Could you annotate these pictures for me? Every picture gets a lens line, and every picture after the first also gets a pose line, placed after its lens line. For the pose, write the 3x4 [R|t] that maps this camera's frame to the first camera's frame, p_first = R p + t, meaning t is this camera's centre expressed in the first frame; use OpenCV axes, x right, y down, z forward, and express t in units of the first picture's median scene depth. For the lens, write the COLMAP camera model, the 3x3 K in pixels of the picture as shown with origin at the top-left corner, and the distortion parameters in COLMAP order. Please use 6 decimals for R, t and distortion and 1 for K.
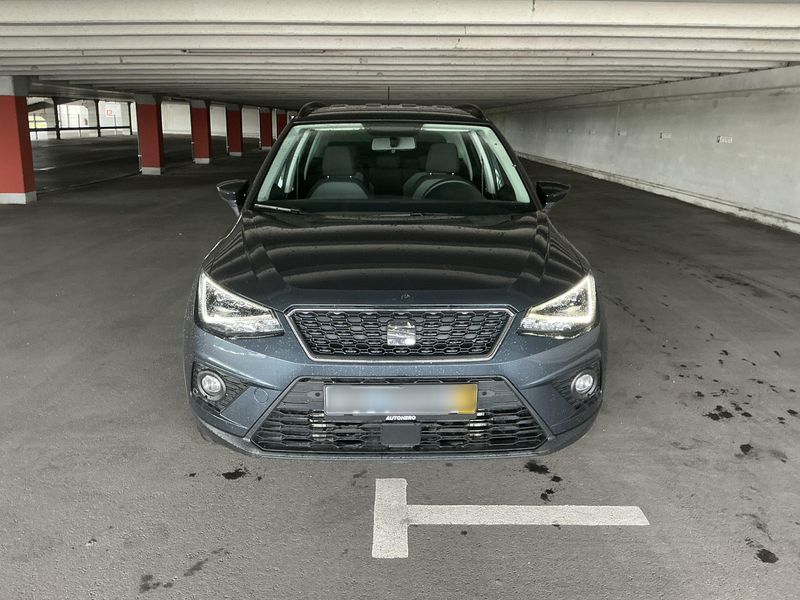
lens RADIAL K [[664.7, 0, 398.1], [0, 664.7, 302.9], [0, 0, 1]] dist [0.035461, -0.048945]
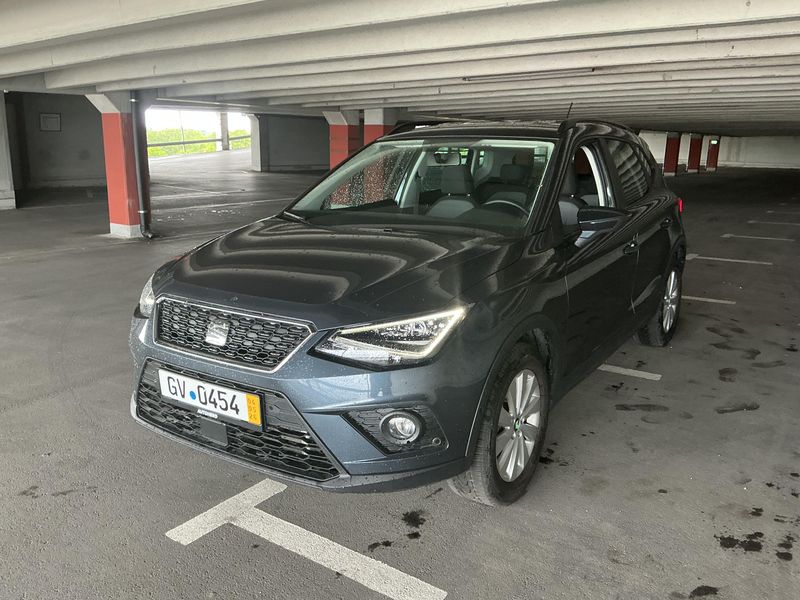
lens RADIAL K [[664.7, 0, 398.1], [0, 664.7, 298.1], [0, 0, 1]] dist [0.035461, -0.048945]
pose [[0.817873, 0.125159, -0.561622, 0.594014], [-0.149890, 0.988701, 0.002054, -0.038424], [0.555533, 0.082502, 0.827391, 0.208873]]
